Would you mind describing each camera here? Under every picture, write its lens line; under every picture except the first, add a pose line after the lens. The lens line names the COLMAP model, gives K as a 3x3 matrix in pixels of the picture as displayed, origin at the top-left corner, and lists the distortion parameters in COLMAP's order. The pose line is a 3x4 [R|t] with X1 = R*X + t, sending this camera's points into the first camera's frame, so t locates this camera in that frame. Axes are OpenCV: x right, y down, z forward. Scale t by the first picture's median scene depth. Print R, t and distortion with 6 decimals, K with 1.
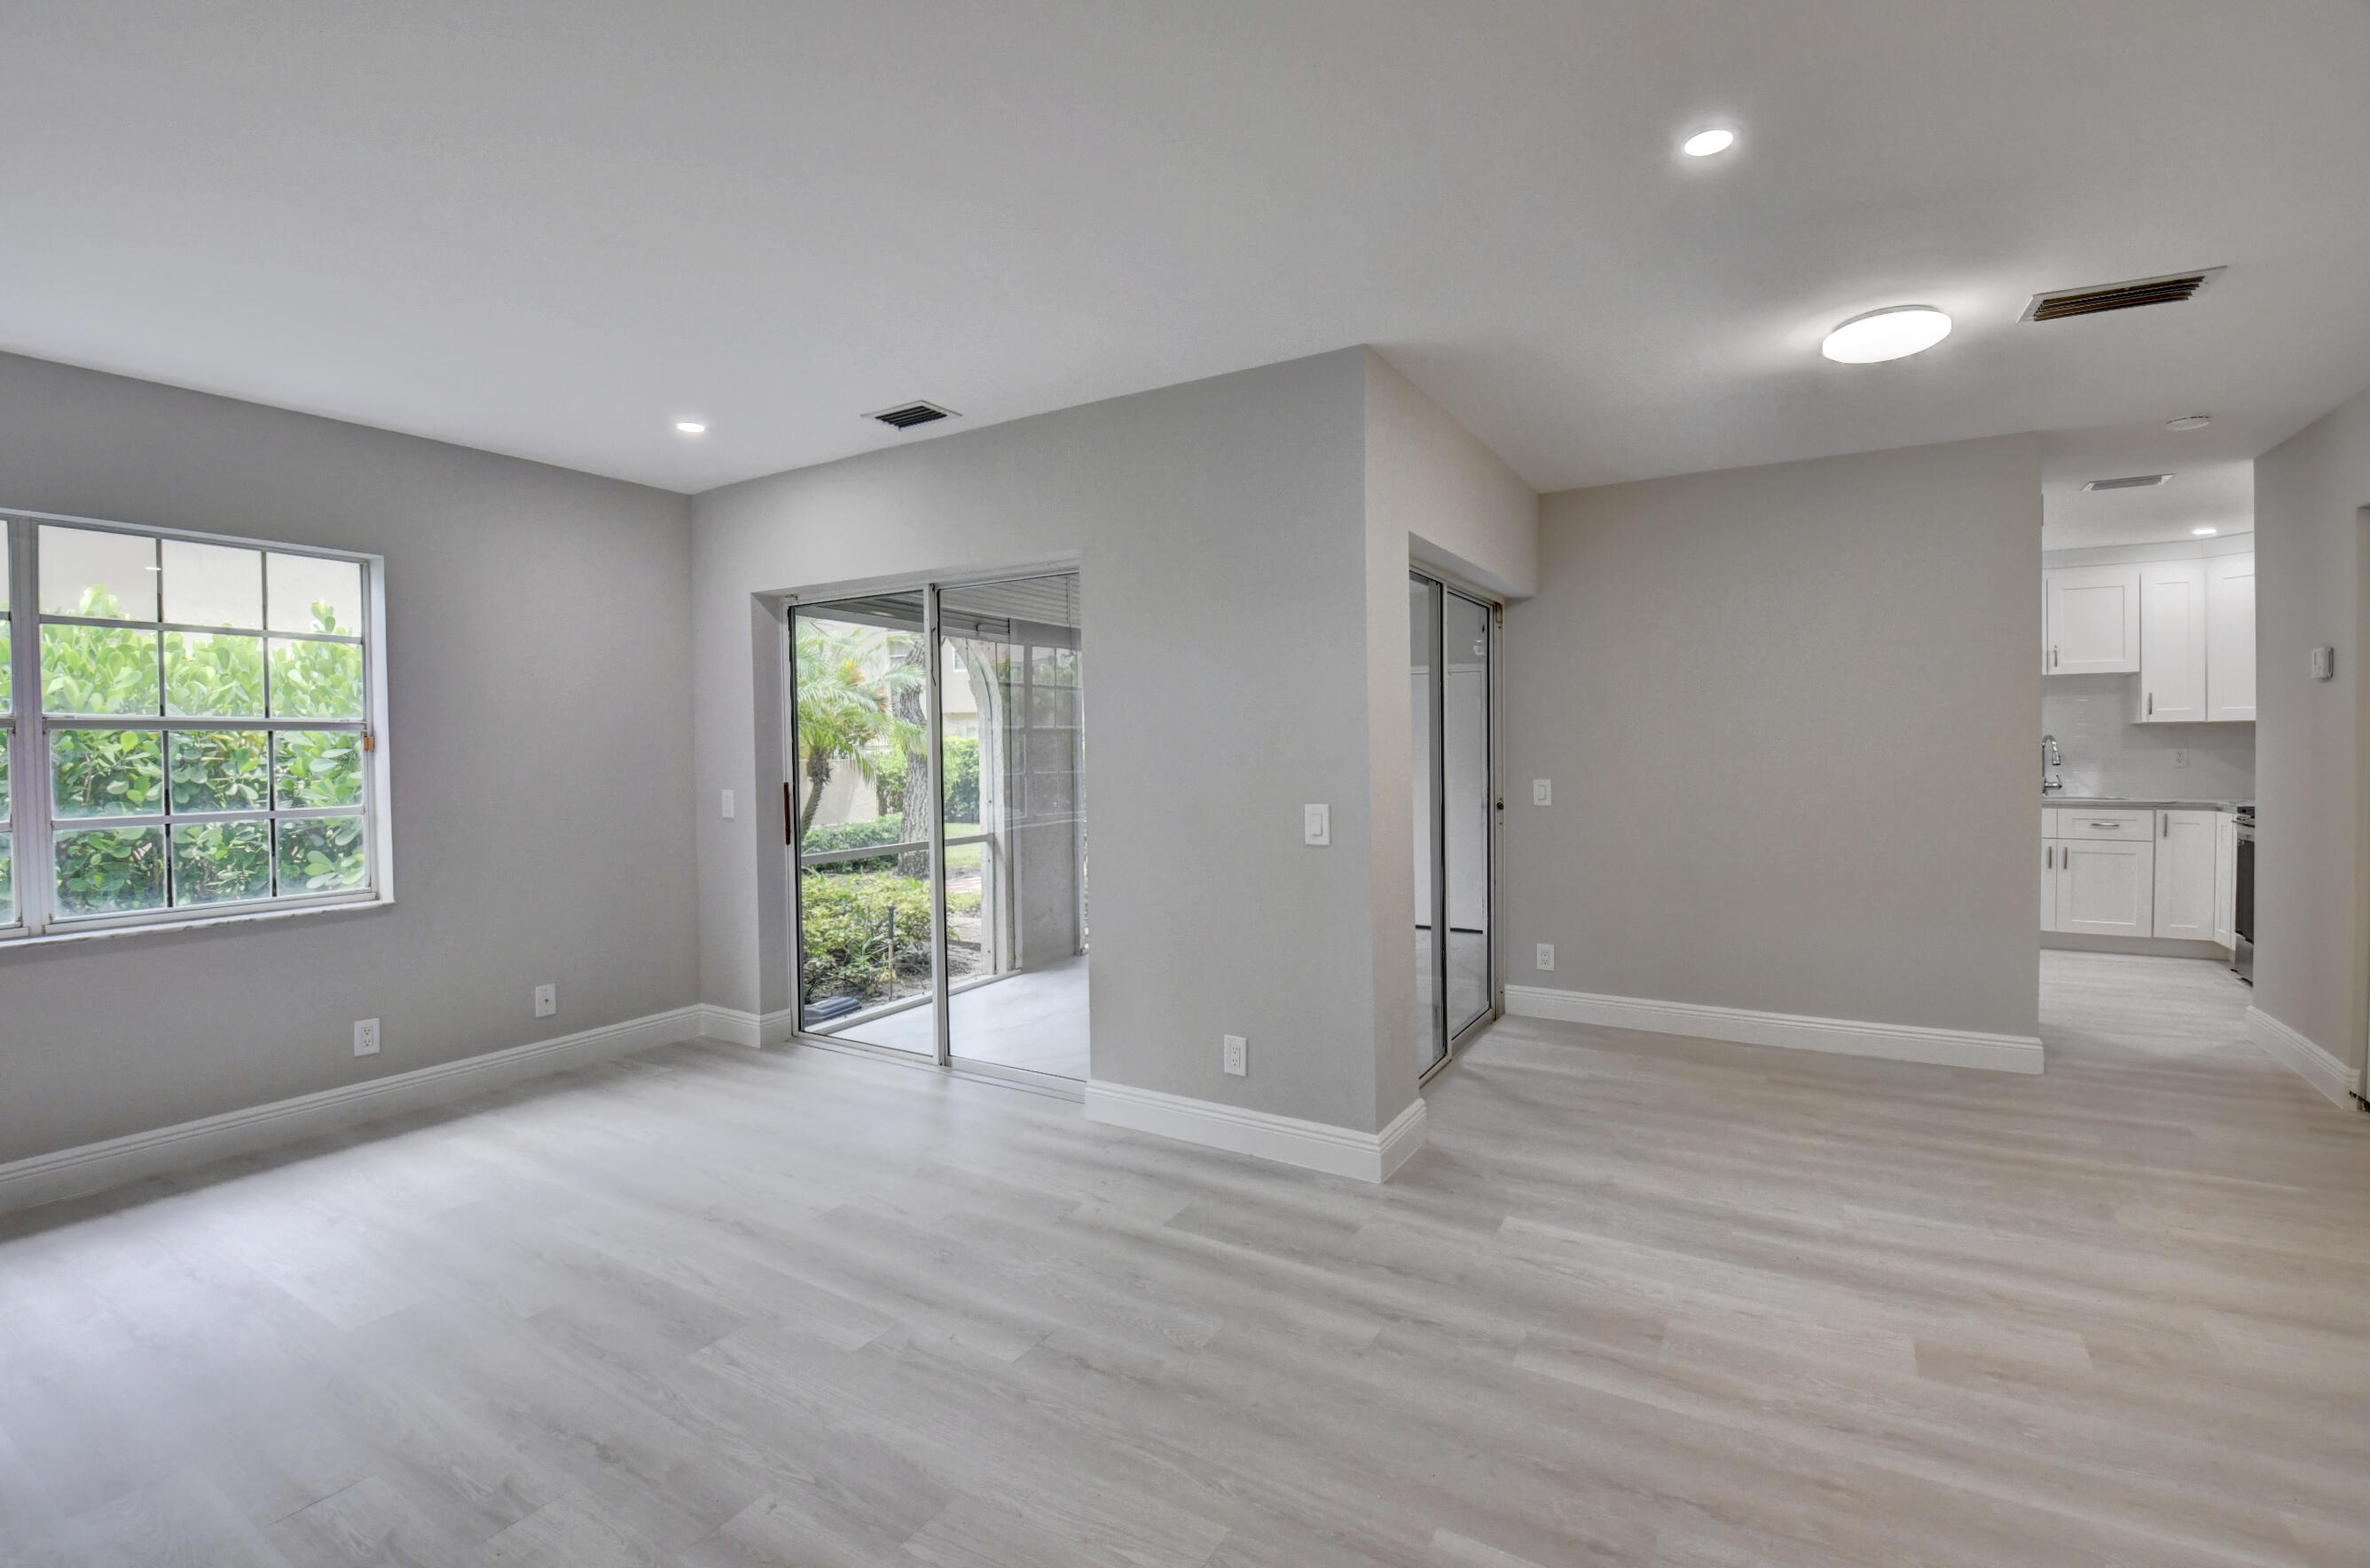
lens RADIAL K [[1042.8, 0, 1164.1], [0, 1042.8, 777.3], [0, 0, 1]] dist [-0.003831, -0.013168]
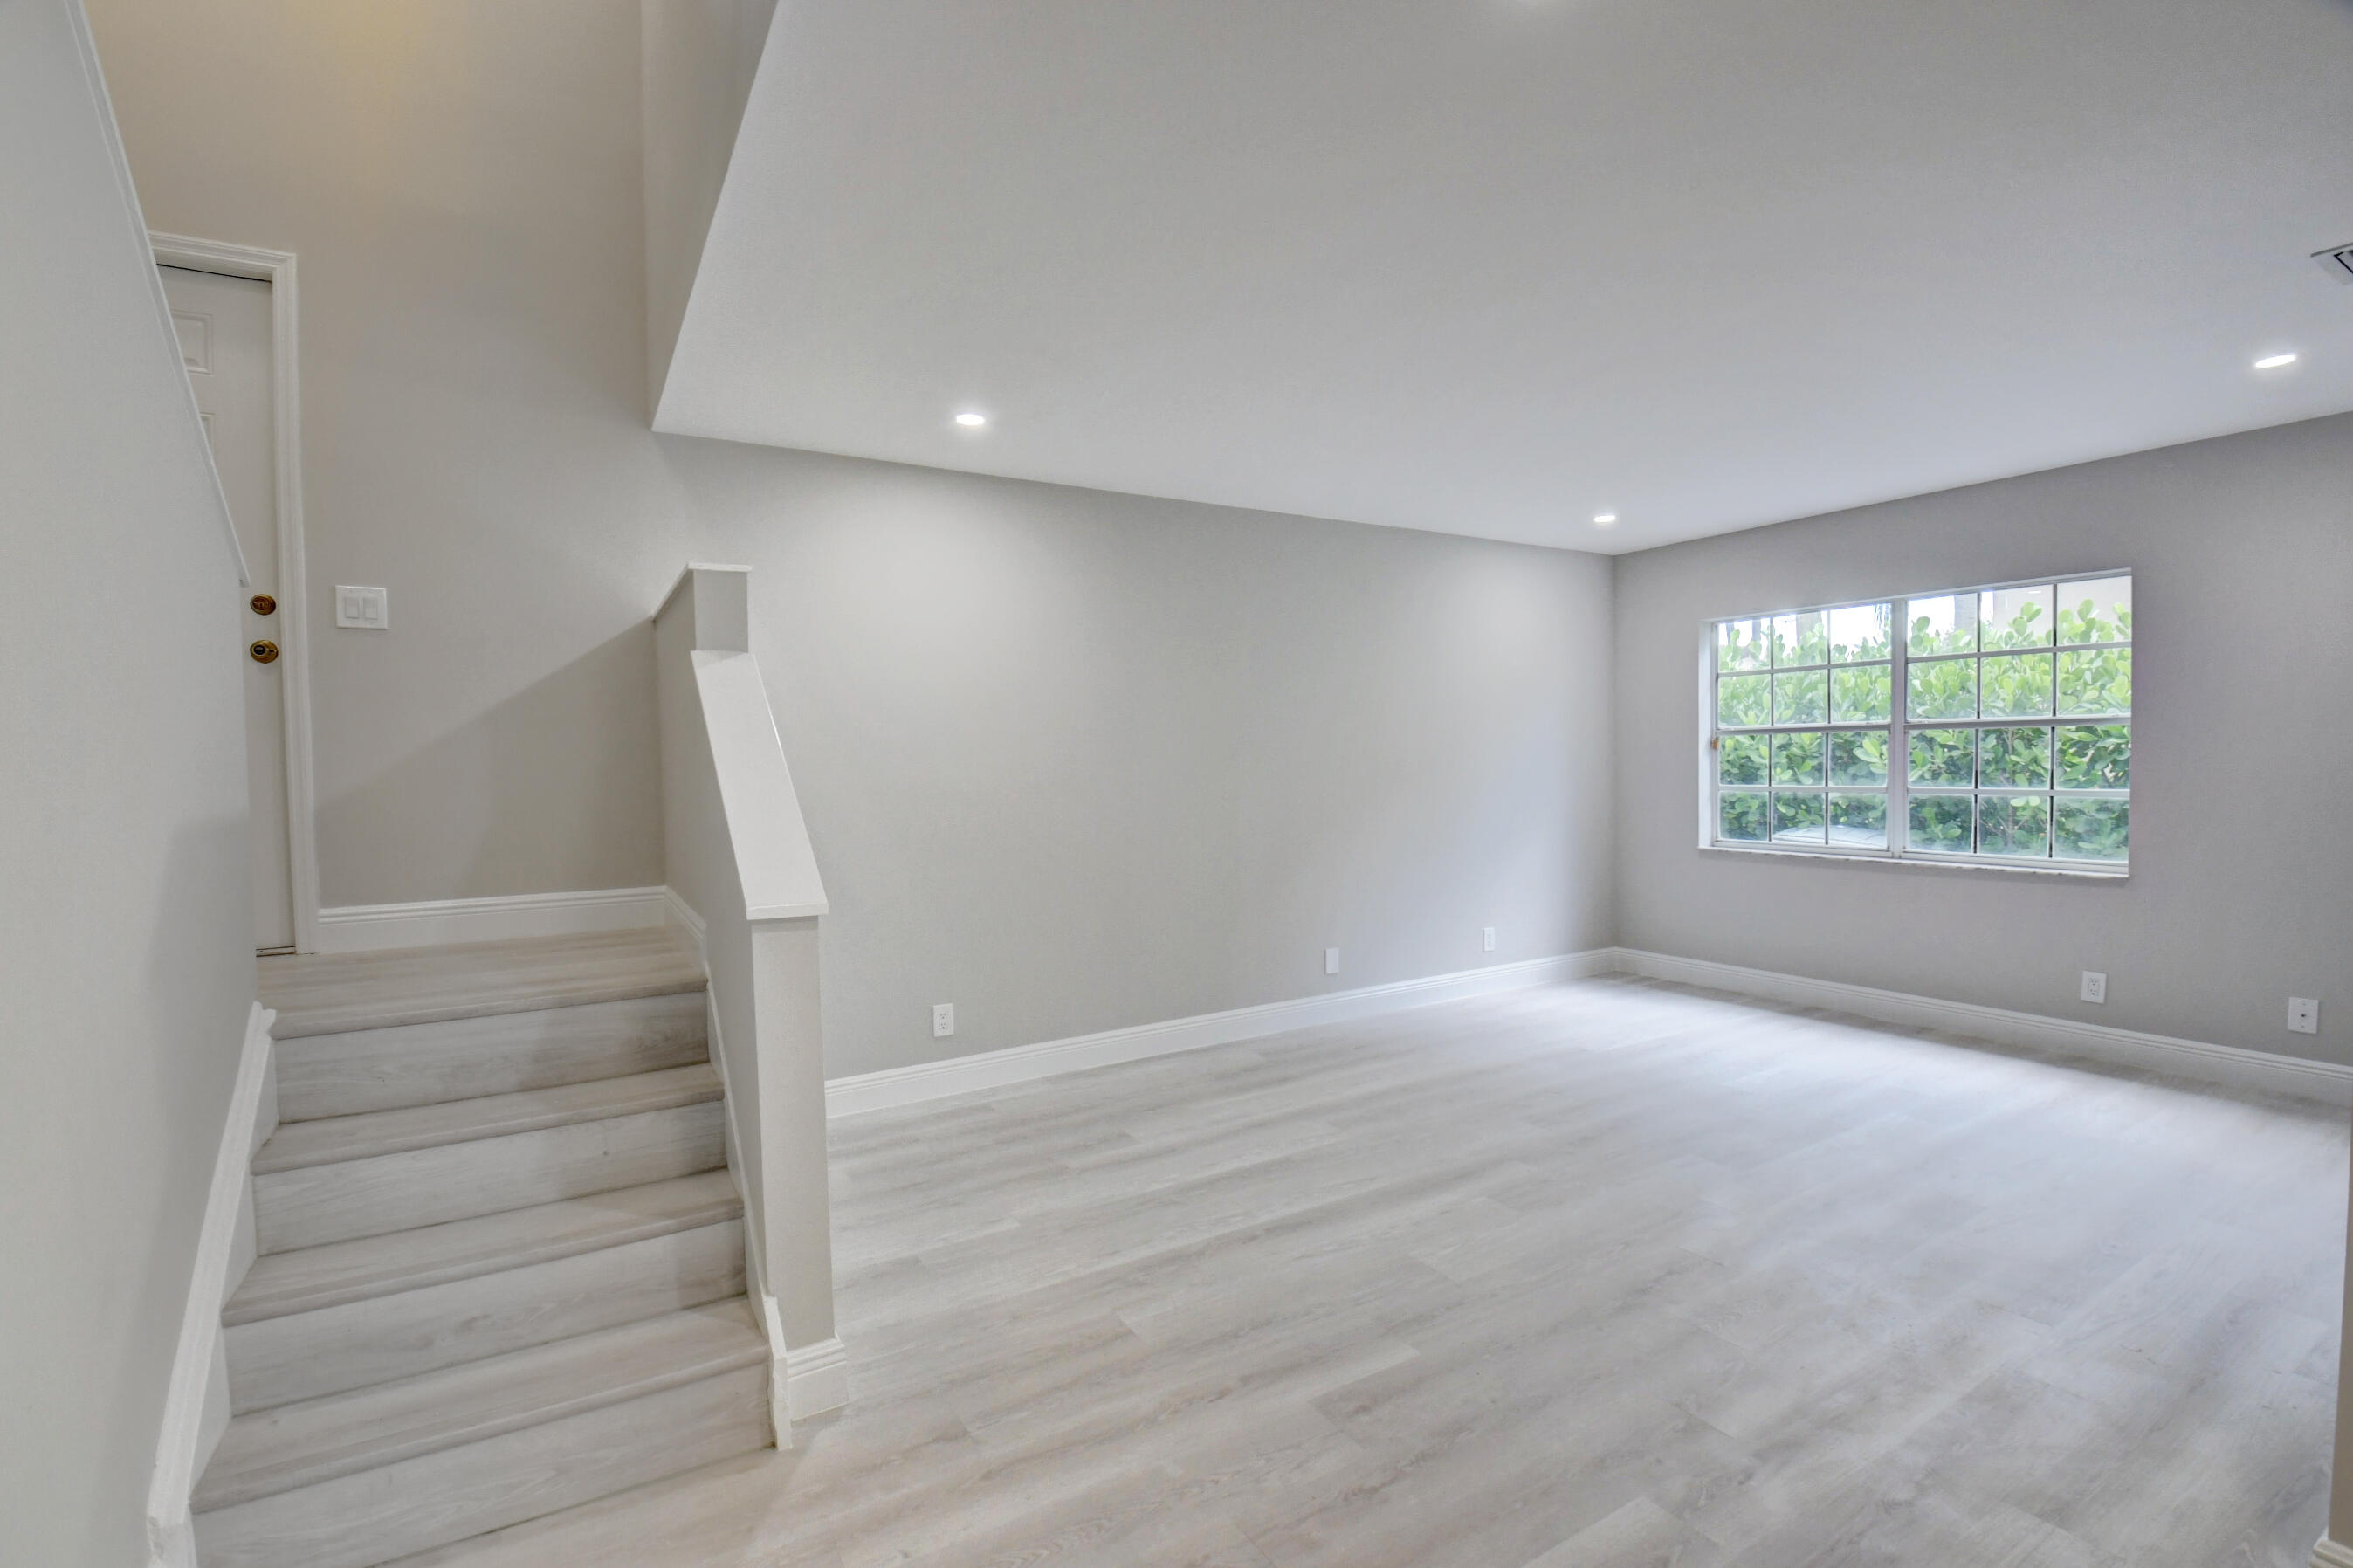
lens RADIAL K [[1035.4, 0, 1166.5], [0, 1035.4, 807.0], [0, 0, 1]] dist [-0.003831, -0.013168]
pose [[-0.465653, 0.061399, -0.882835, 0.707503], [-0.000651, 0.997566, 0.069722, -0.030419], [0.884967, 0.033041, -0.464480, 0.596384]]
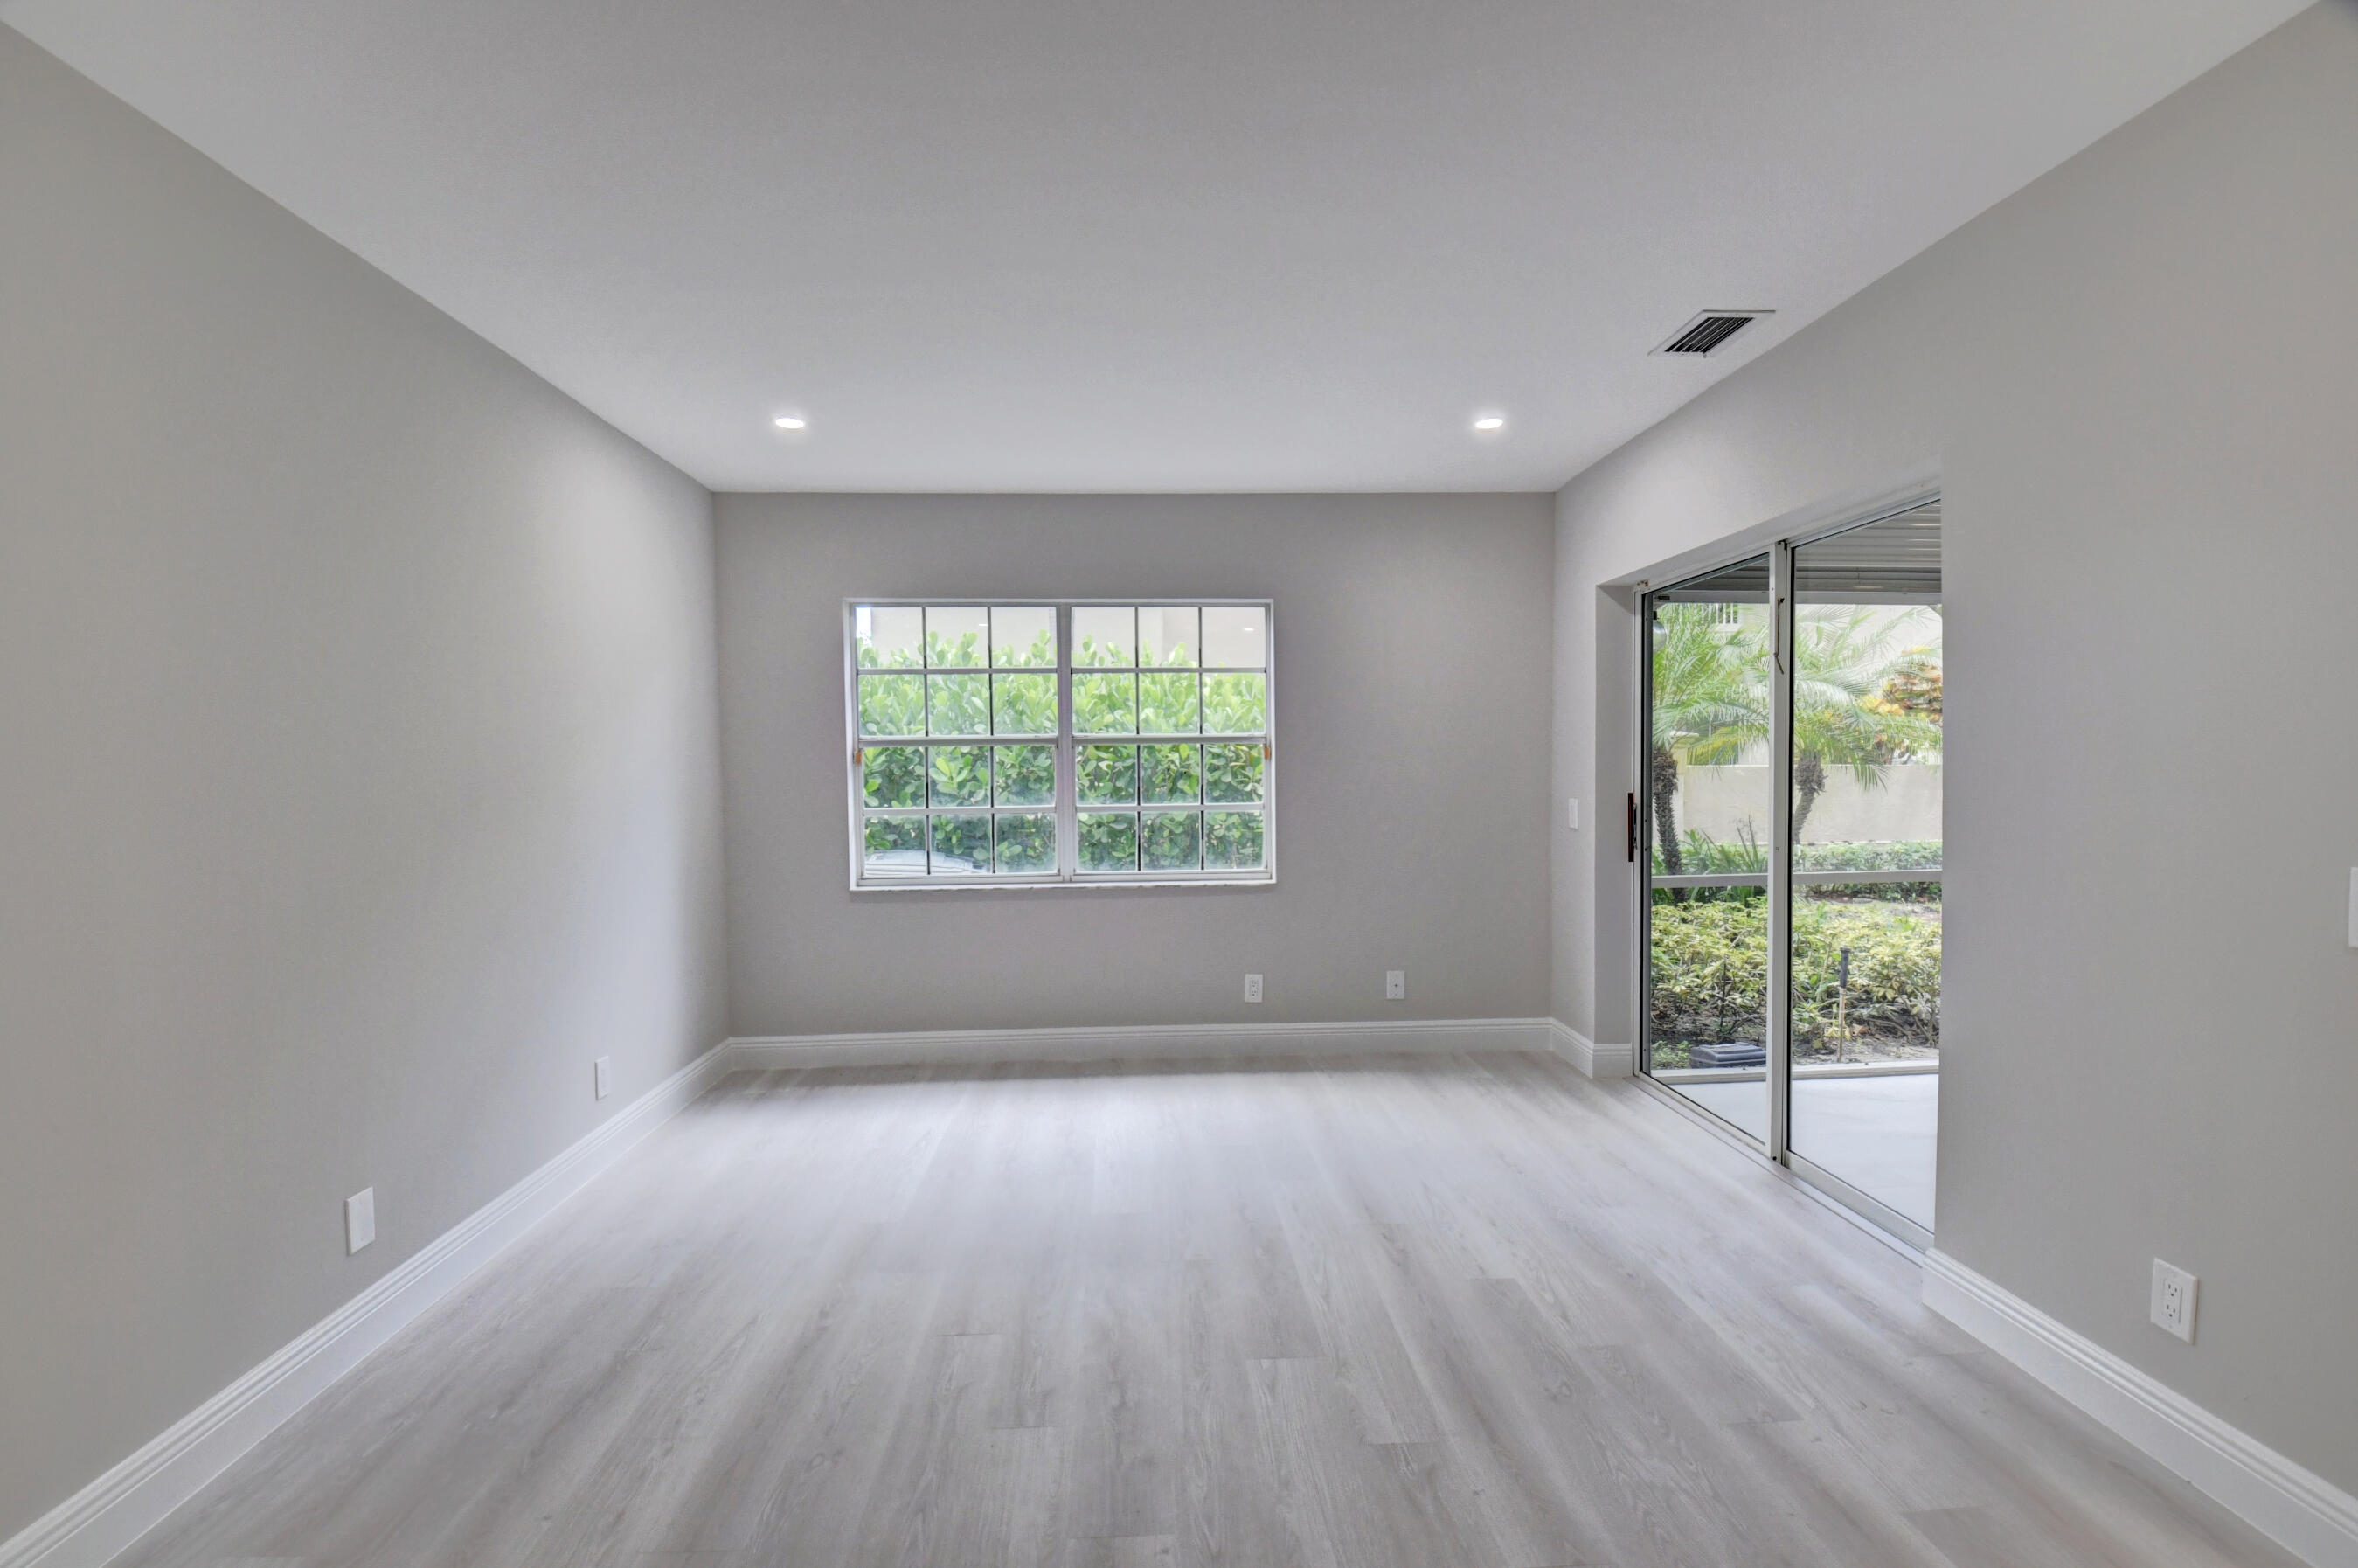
lens RADIAL K [[1037.7, 0, 1173.9], [0, 1037.7, 797.3], [0, 0, 1]] dist [-0.003831, -0.013168]
pose [[0.566118, 0.032654, -0.823677, 0.186020], [-0.016915, 0.999465, 0.027998, -0.011387], [0.824150, -0.001918, 0.566368, 0.217249]]
